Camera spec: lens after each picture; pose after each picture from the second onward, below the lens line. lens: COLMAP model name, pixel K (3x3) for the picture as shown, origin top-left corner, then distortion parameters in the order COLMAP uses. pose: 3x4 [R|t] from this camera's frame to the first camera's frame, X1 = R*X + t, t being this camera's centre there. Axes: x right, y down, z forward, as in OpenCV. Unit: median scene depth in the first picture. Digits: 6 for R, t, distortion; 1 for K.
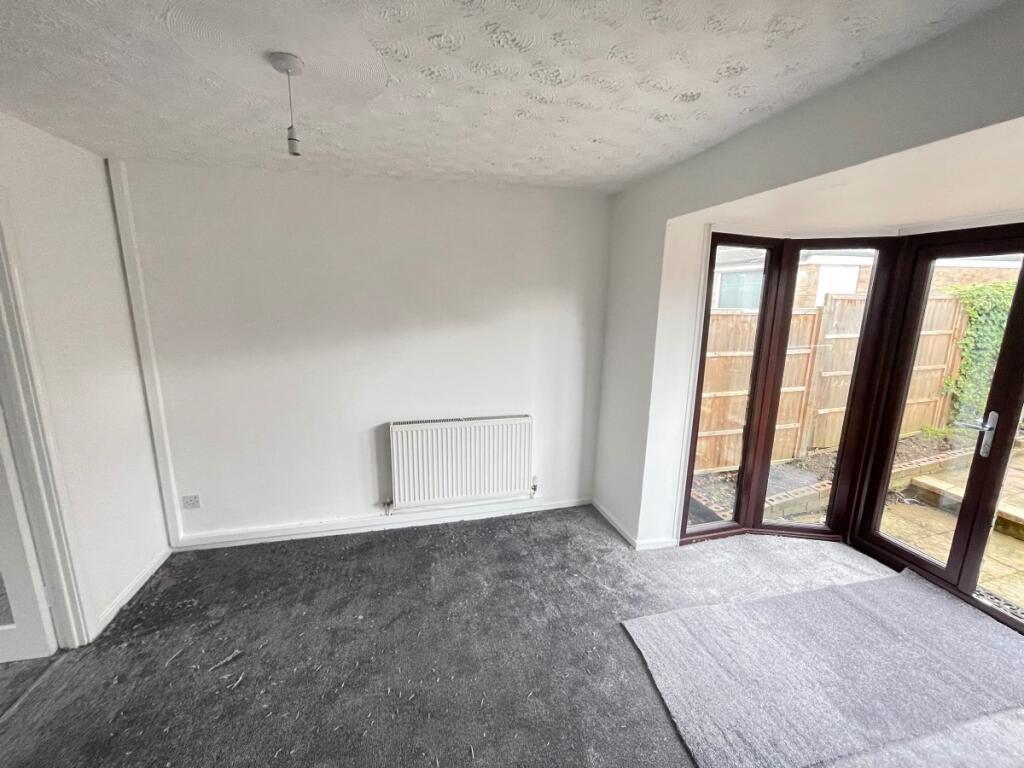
lens RADIAL K [[415.0, 0, 505.6], [0, 415.0, 382.0], [0, 0, 1]] dist [-0.001601, -0.000111]
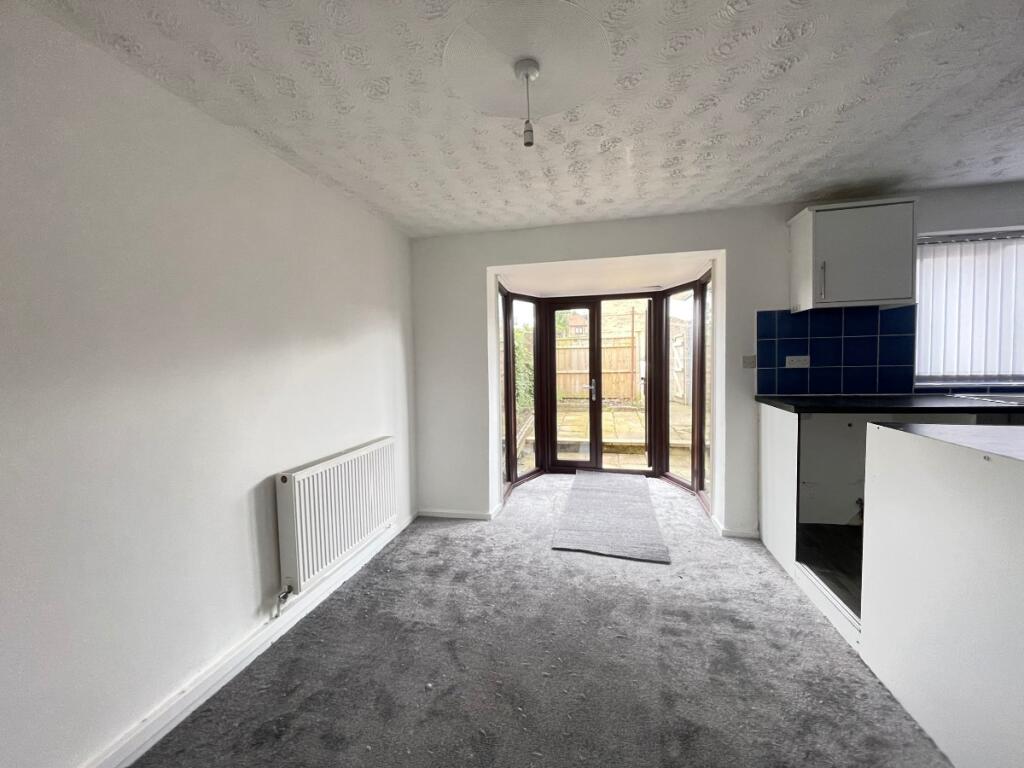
lens RADIAL K [[415.0, 0, 505.5], [0, 415.0, 385.1], [0, 0, 1]] dist [-0.001601, -0.000111]
pose [[0.443940, -0.067718, 0.893494, -0.811810], [0.202731, 0.978875, -0.026540, 0.053548], [-0.872821, 0.192921, 0.448290, 0.353042]]
